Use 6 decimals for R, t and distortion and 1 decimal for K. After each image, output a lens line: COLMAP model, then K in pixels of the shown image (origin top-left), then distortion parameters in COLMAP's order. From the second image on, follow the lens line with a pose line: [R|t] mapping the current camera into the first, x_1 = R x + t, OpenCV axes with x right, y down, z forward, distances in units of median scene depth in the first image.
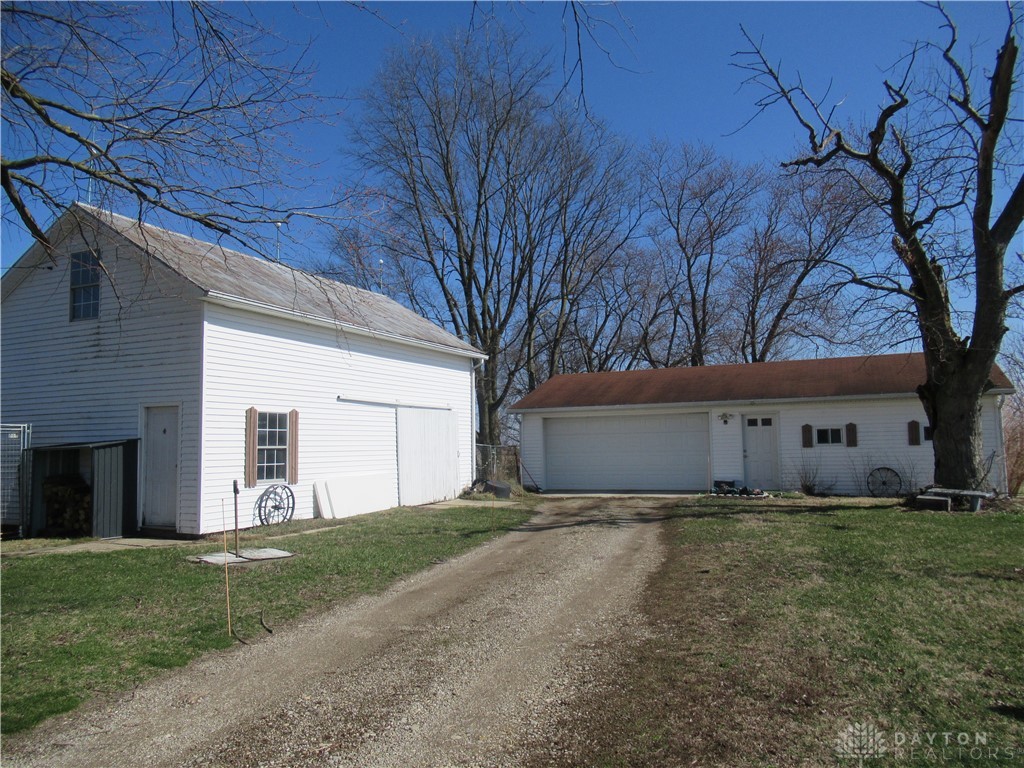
lens RADIAL K [[765.5, 0, 512.0], [0, 765.5, 384.0], [0, 0, 1]] dist [-0.009557, 0.001725]
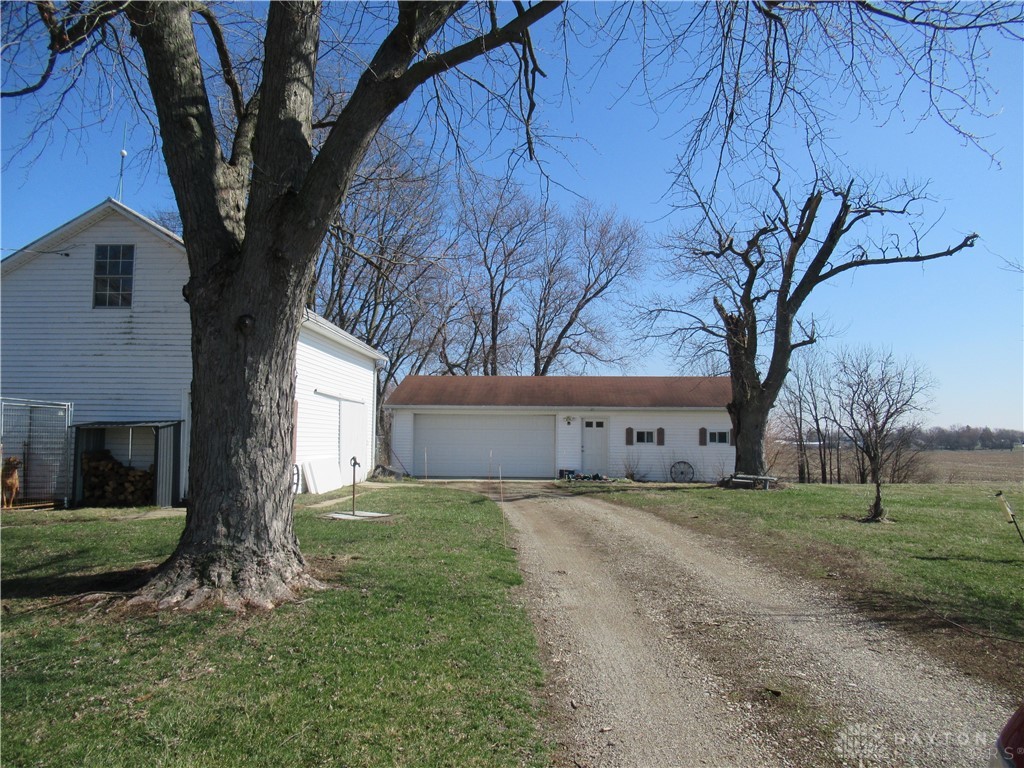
lens RADIAL K [[765.5, 0, 512.0], [0, 765.5, 384.0], [0, 0, 1]] dist [-0.009557, 0.001725]
pose [[0.927451, 0.055952, 0.369735, -0.401490], [-0.057951, 0.998303, -0.005707, -0.003414], [-0.369427, -0.016134, 0.929120, -0.199752]]
